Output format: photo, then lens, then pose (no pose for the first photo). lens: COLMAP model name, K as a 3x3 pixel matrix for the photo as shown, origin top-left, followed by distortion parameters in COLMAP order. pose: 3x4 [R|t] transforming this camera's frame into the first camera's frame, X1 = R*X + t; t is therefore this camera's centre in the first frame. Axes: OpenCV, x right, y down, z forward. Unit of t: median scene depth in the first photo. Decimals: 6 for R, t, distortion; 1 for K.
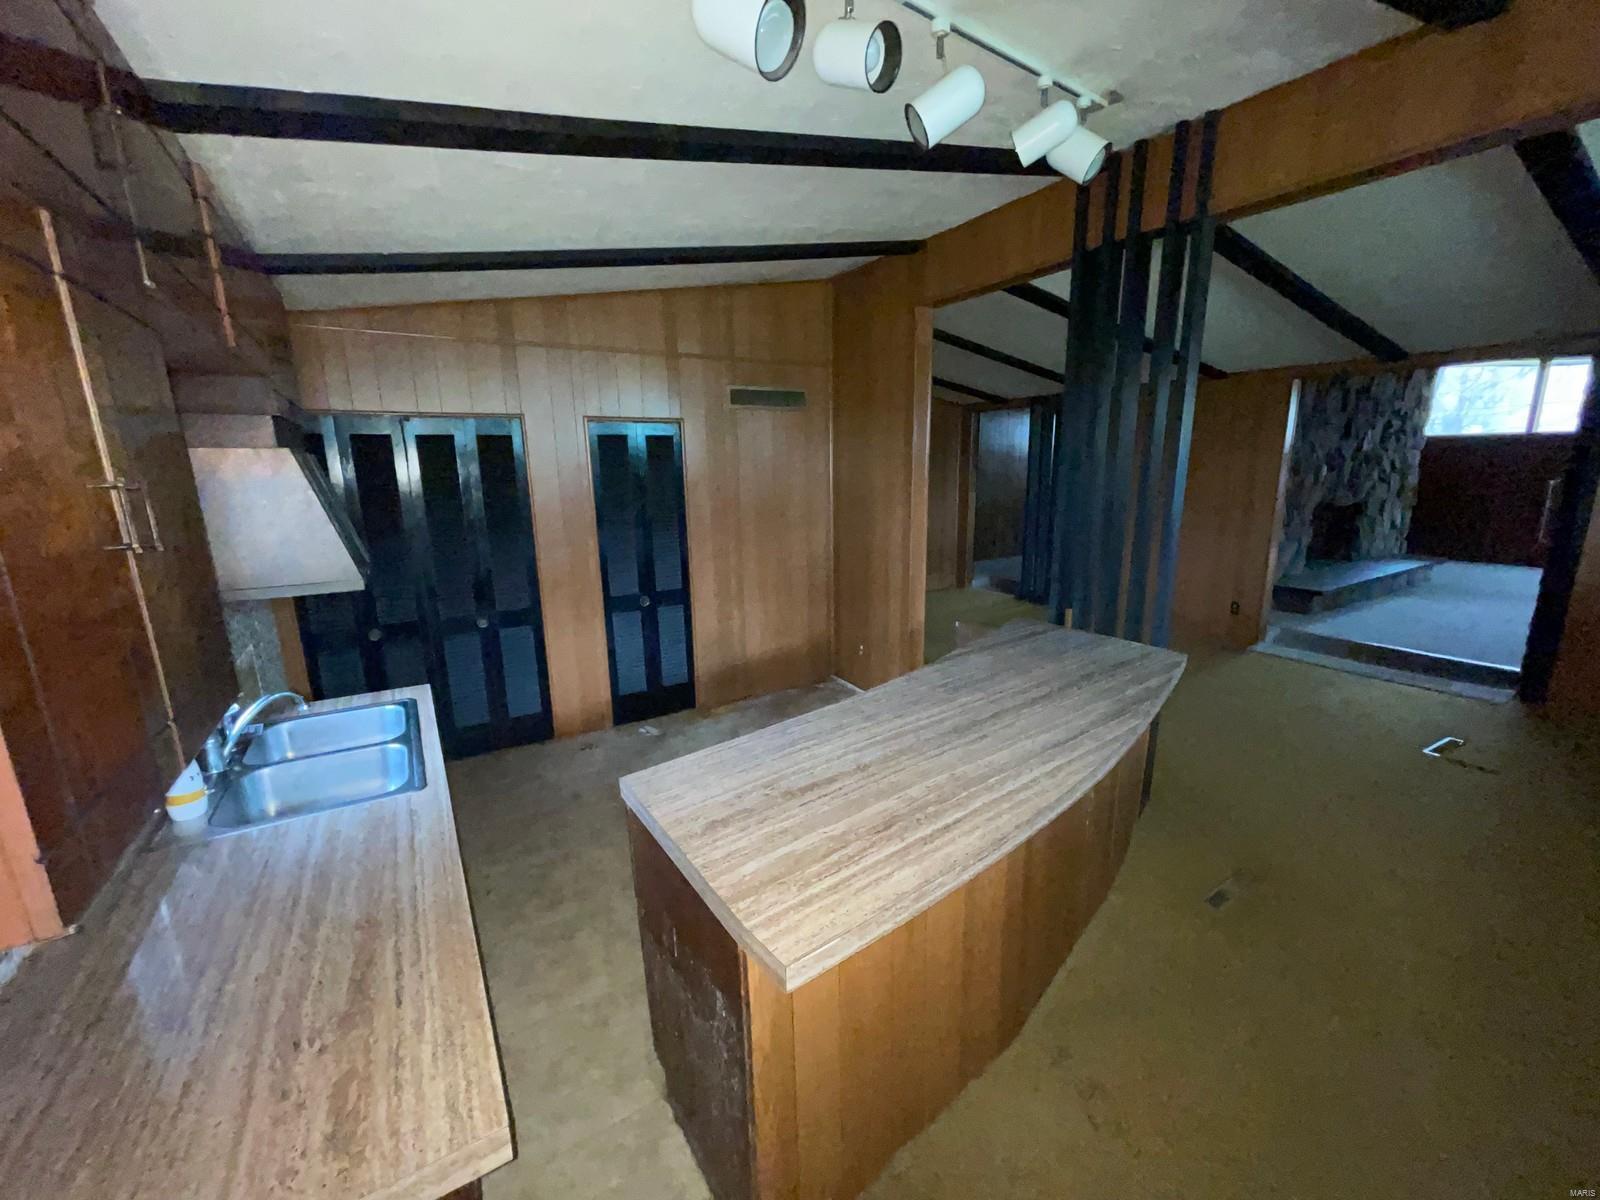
lens RADIAL K [[644.9, 0, 796.9], [0, 644.9, 608.2], [0, 0, 1]] dist [-0.000723, -0.000056]
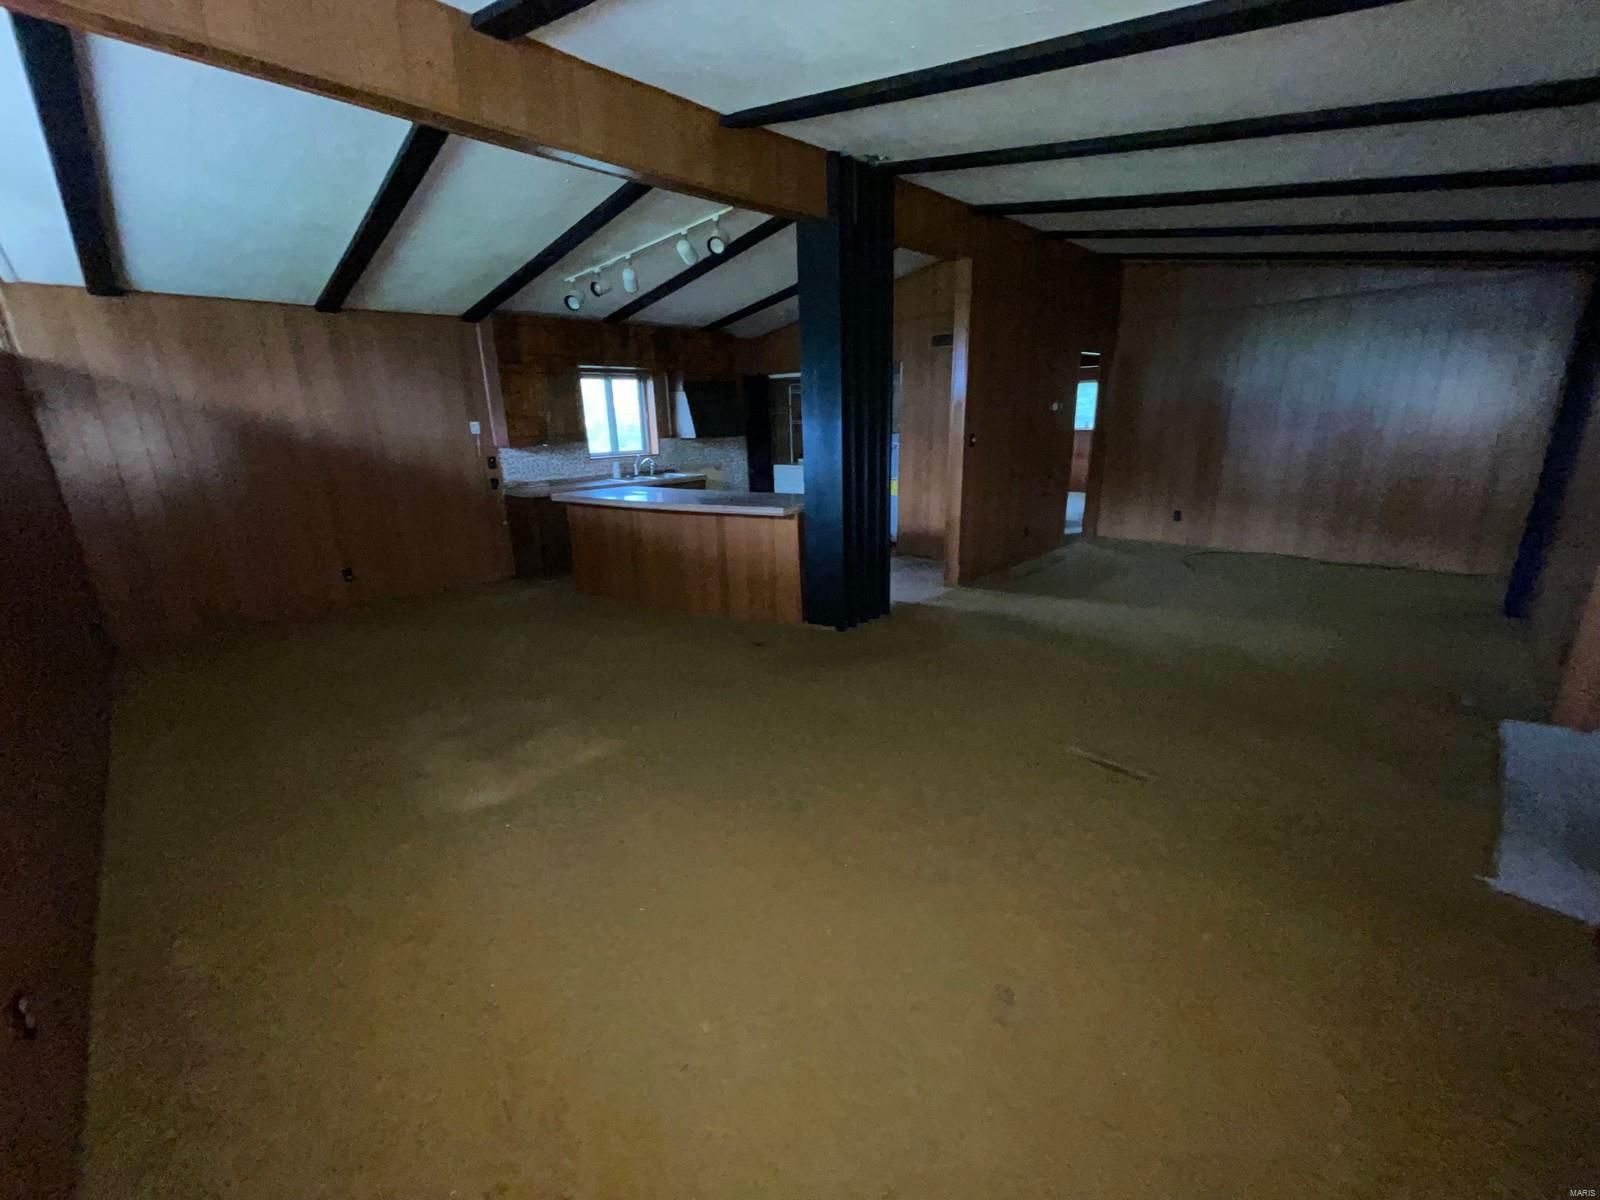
lens RADIAL K [[644.9, 0, 796.9], [0, 644.9, 608.2], [0, 0, 1]] dist [-0.000723, -0.000056]
pose [[0.242523, 0.288931, -0.926122, 1.379807], [-0.190690, 0.950196, 0.246505, -0.057685], [0.951220, 0.116818, 0.285541, 0.371141]]
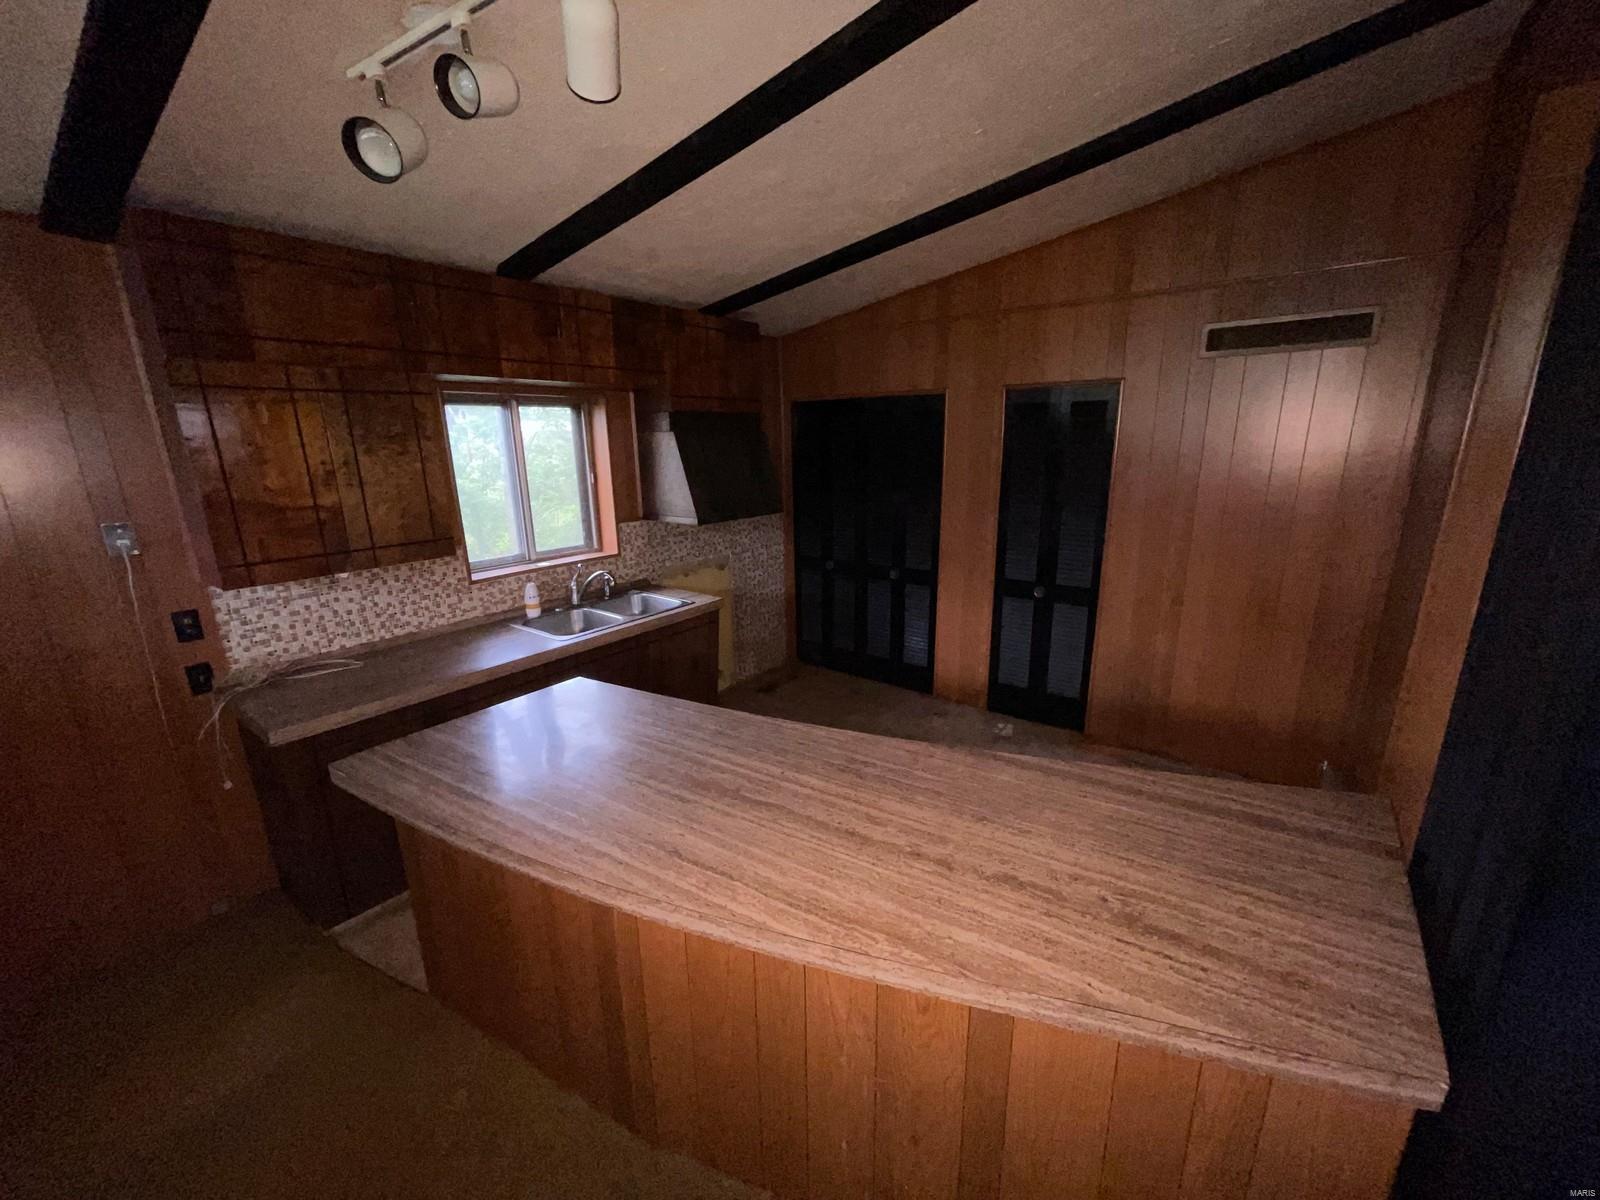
lens RADIAL K [[644.1, 0, 795.1], [0, 644.1, 605.5], [0, 0, 1]] dist [0.001988, 0.000520]
pose [[0.365024, 0.250272, -0.896728, 0.447399], [-0.191483, 0.962779, 0.190762, -0.098469], [0.911094, 0.102075, 0.399361, 0.341131]]
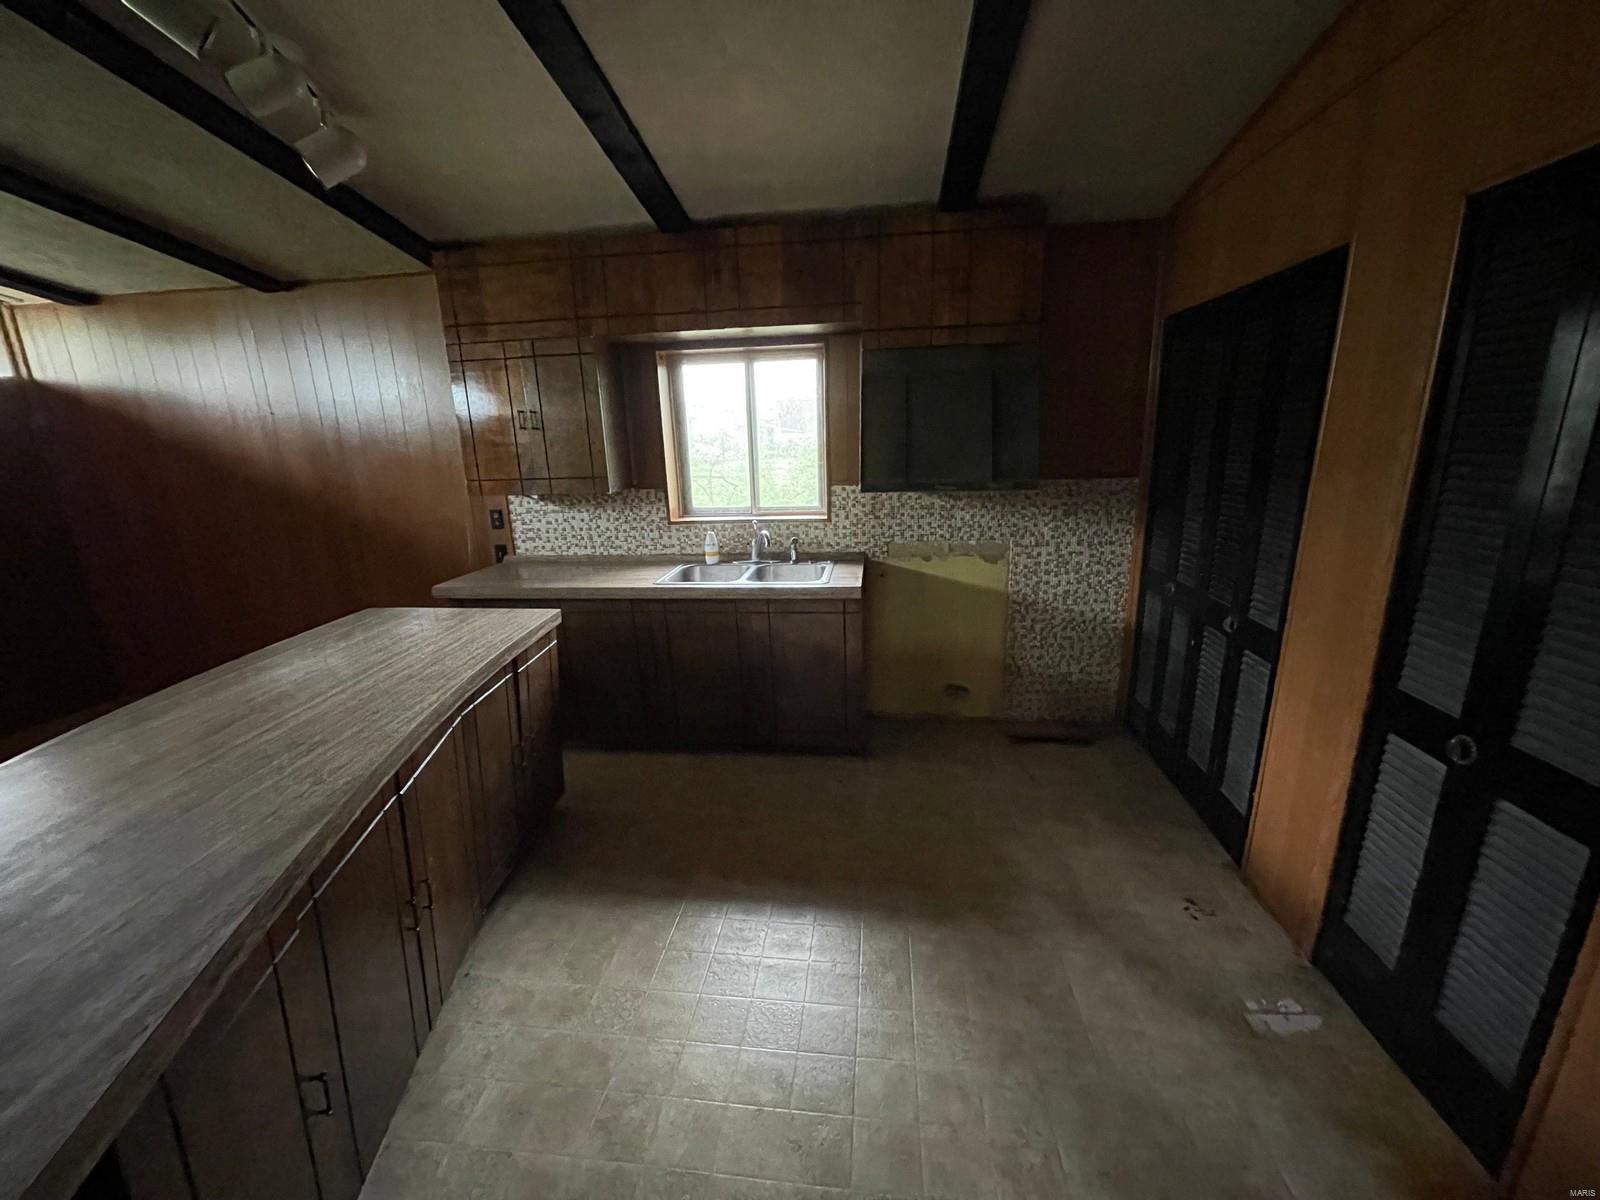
lens RADIAL K [[644.1, 0, 795.1], [0, 644.1, 605.5], [0, 0, 1]] dist [0.001988, 0.000520]
pose [[-0.616140, 0.239421, -0.750366, 0.204857], [-0.128785, 0.909236, 0.395859, -0.165839], [0.777037, 0.340540, -0.529383, 0.892136]]
